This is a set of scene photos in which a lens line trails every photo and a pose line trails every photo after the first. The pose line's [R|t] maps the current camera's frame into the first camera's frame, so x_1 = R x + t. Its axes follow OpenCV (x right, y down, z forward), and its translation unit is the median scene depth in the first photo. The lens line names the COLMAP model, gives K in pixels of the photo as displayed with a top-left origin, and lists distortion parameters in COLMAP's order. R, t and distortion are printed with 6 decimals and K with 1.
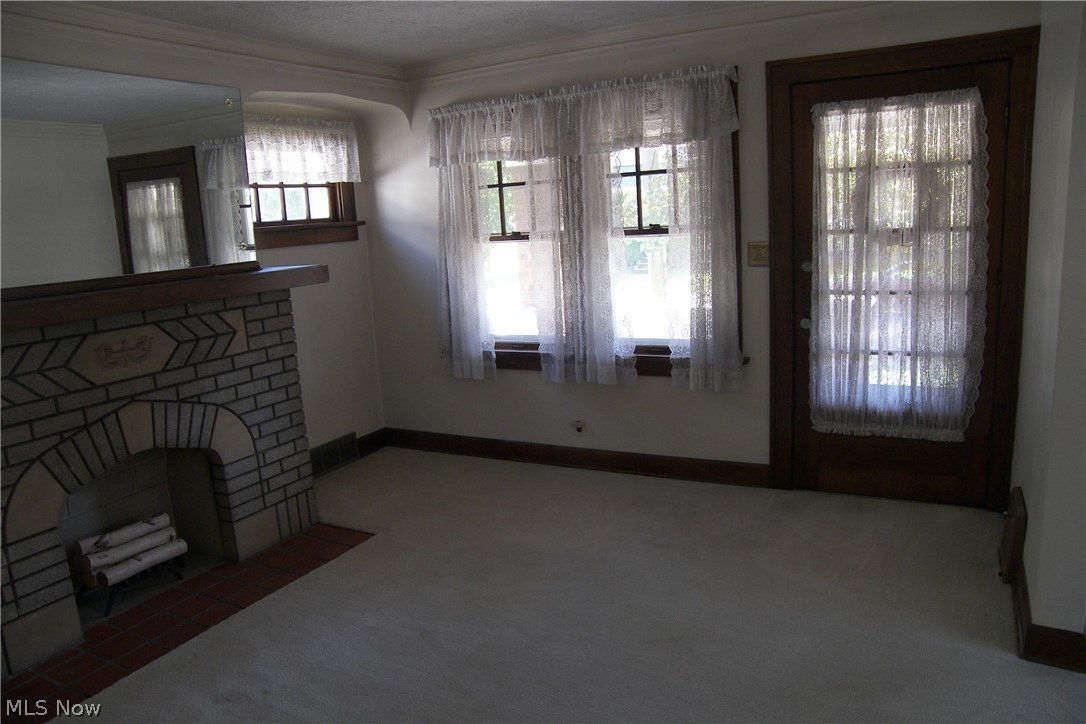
lens RADIAL K [[778.7, 0, 543.0], [0, 778.7, 362.0], [0, 0, 1]] dist [-0.152209, 0.128340]
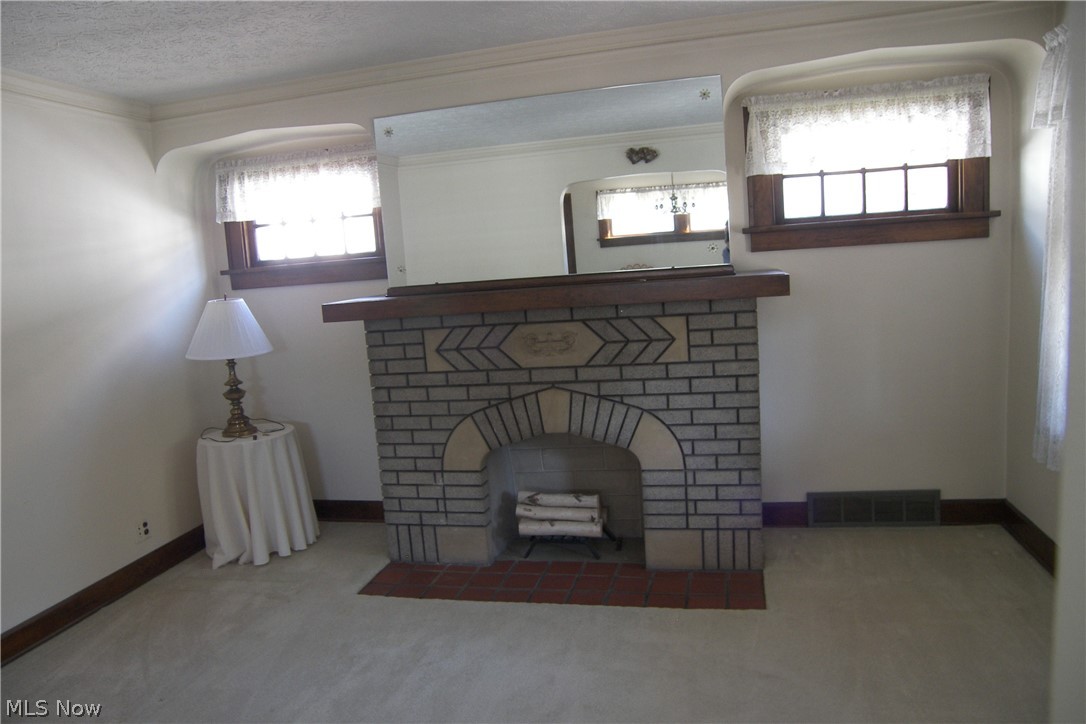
lens RADIAL K [[778.7, 0, 543.0], [0, 778.7, 362.0], [0, 0, 1]] dist [-0.152209, 0.128340]
pose [[0.261068, 0.170502, -0.950143, 0.501093], [-0.120975, 0.982297, 0.143031, -0.136755], [0.957710, 0.077603, 0.277073, 0.605913]]
